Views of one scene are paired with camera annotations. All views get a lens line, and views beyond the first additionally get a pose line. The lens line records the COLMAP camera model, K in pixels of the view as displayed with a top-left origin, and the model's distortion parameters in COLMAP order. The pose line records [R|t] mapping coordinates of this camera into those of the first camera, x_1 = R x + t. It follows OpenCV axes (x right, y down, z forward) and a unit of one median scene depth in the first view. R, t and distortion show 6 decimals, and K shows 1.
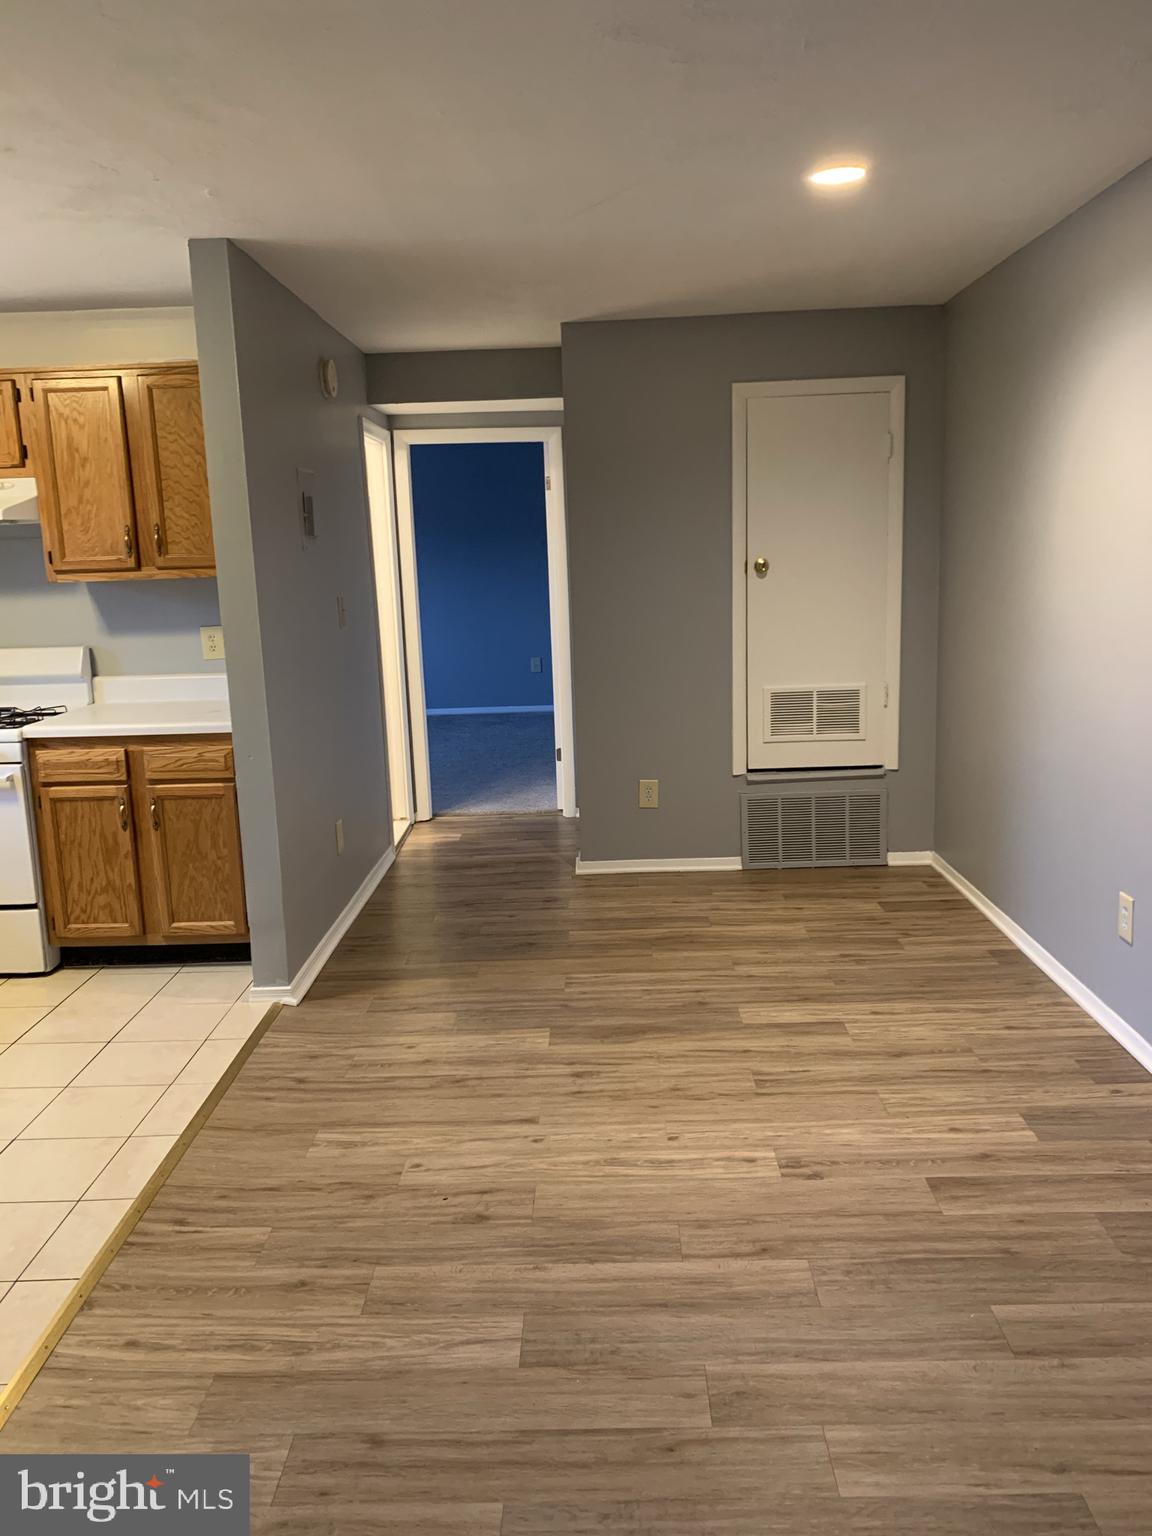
lens RADIAL K [[1175.7, 0, 571.2], [0, 1175.7, 765.9], [0, 0, 1]] dist [0.035746, -0.028861]
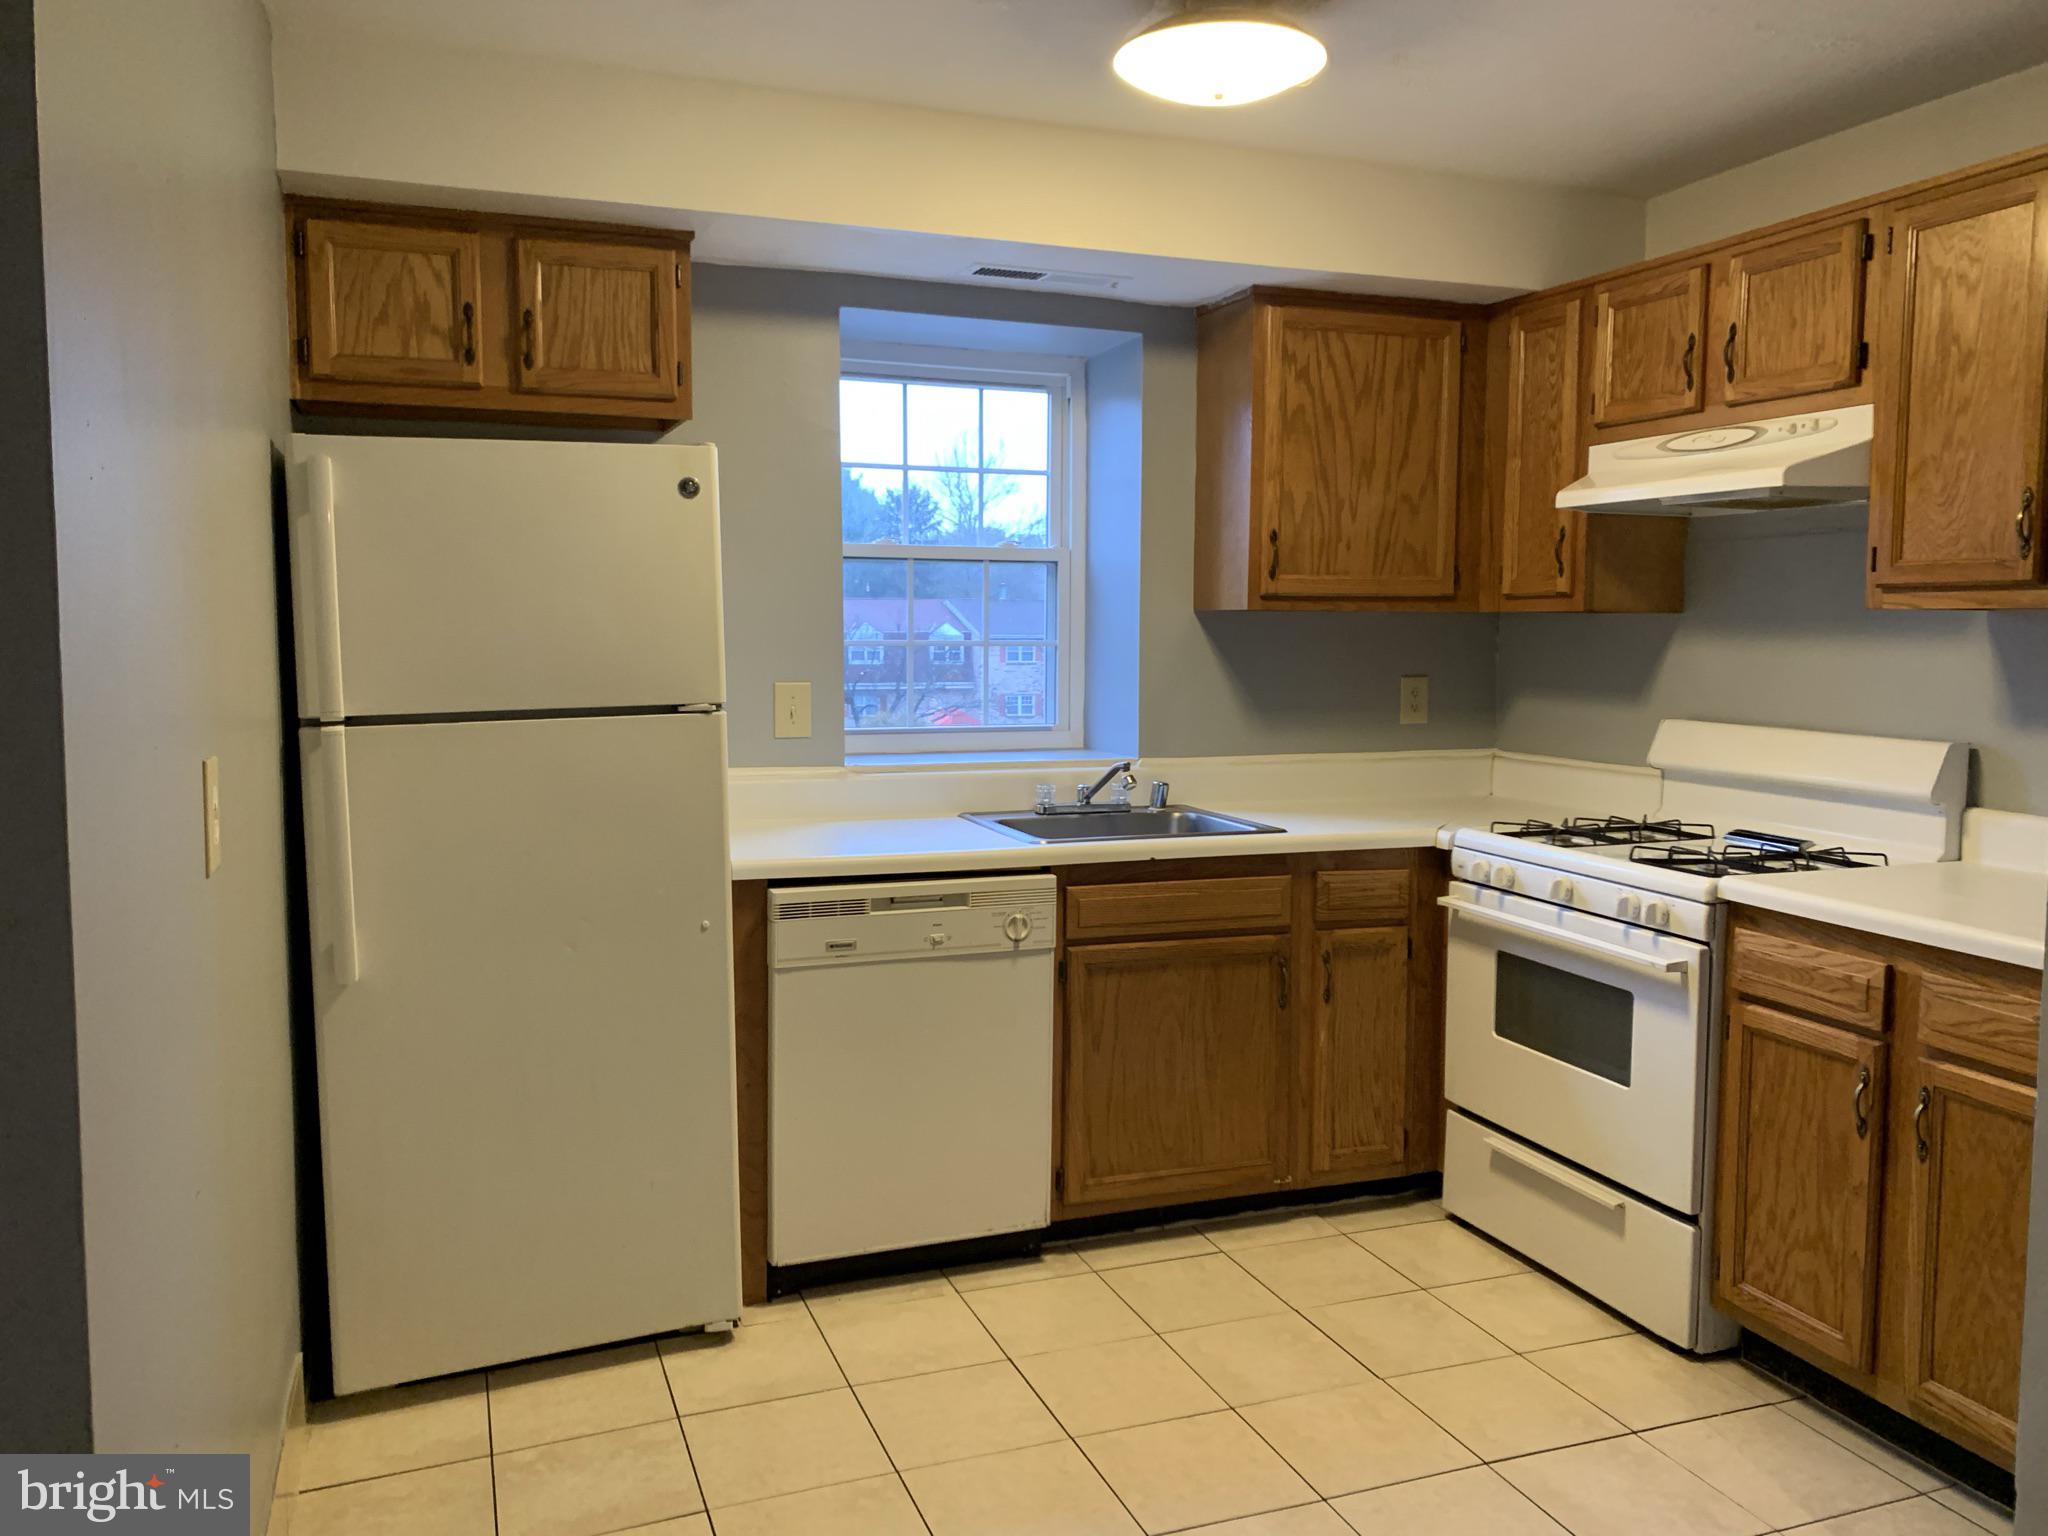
lens RADIAL K [[1567.6, 0, 1030.0], [0, 1567.6, 743.2], [0, 0, 1]] dist [0.035746, -0.028861]
pose [[0.376500, 0.108549, -0.920035, 0.052469], [-0.191478, 0.980786, 0.037359, -0.057315], [0.906413, 0.162101, 0.390050, 0.437511]]
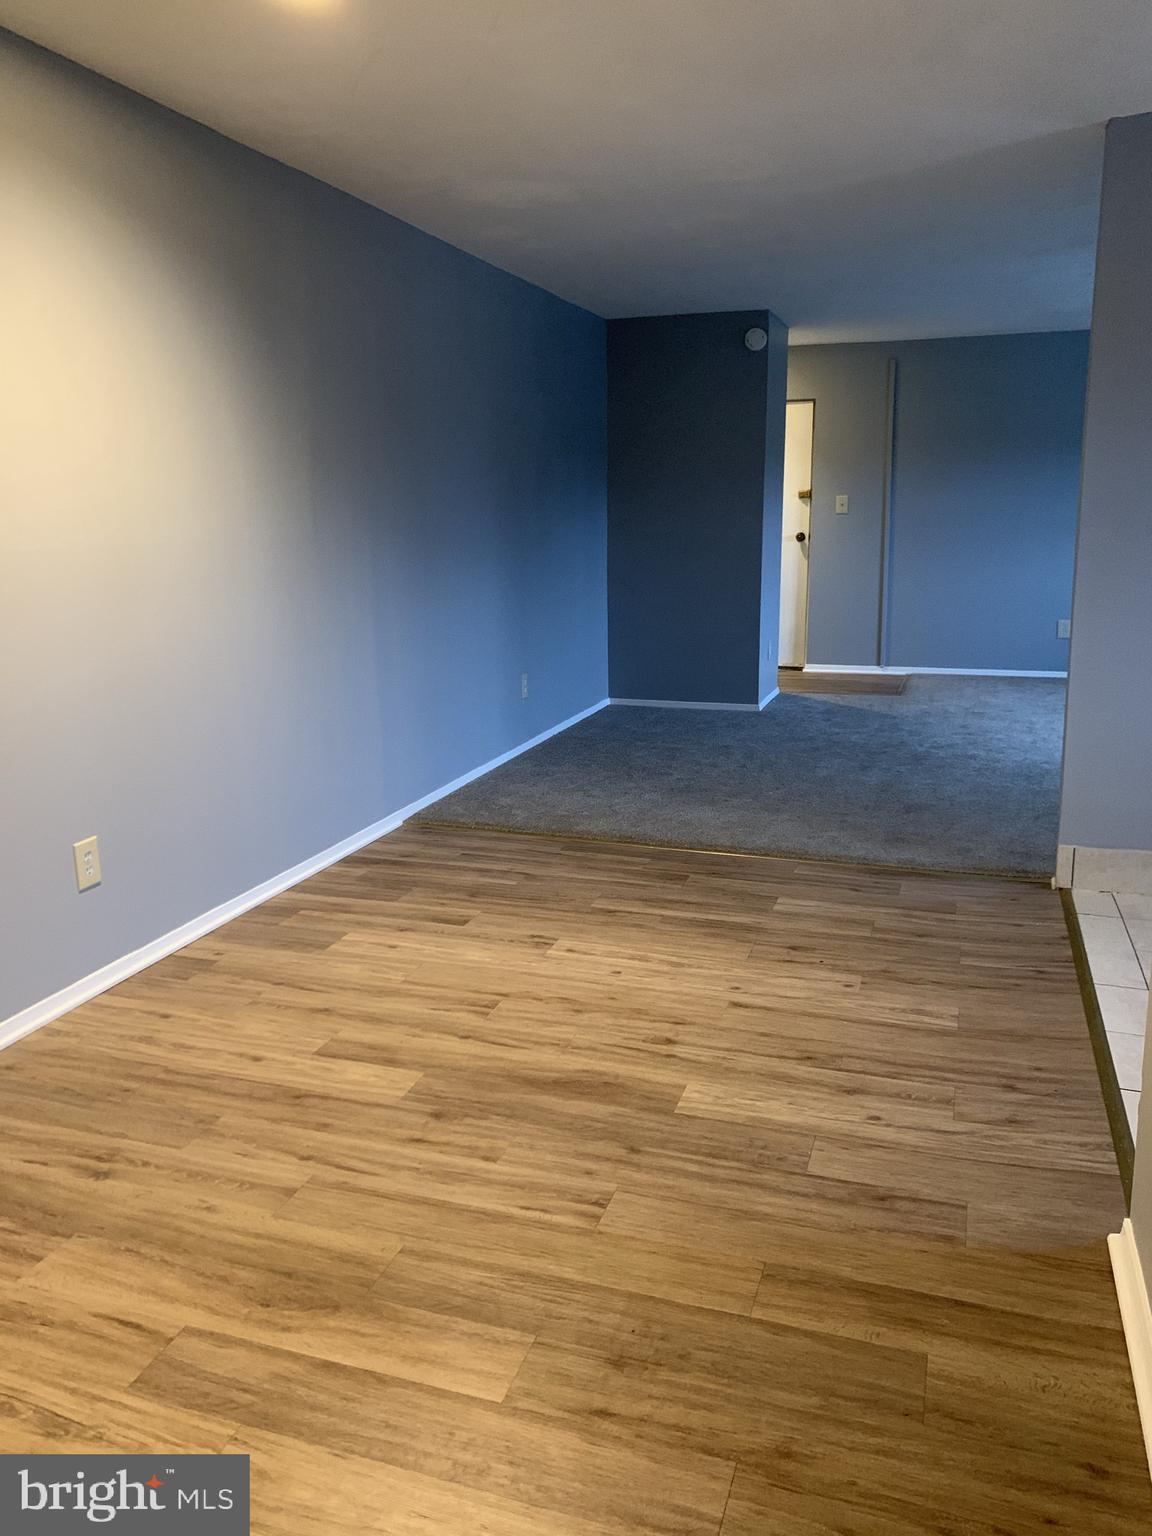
lens RADIAL K [[1175.7, 0, 569.3], [0, 1175.7, 769.0], [0, 0, 1]] dist [0.035746, -0.028861]
pose [[-0.952733, -0.014481, 0.303464, -0.182113], [0.105392, 0.921082, 0.374835, -0.252692], [-0.284943, 0.389100, -0.876018, 1.670743]]
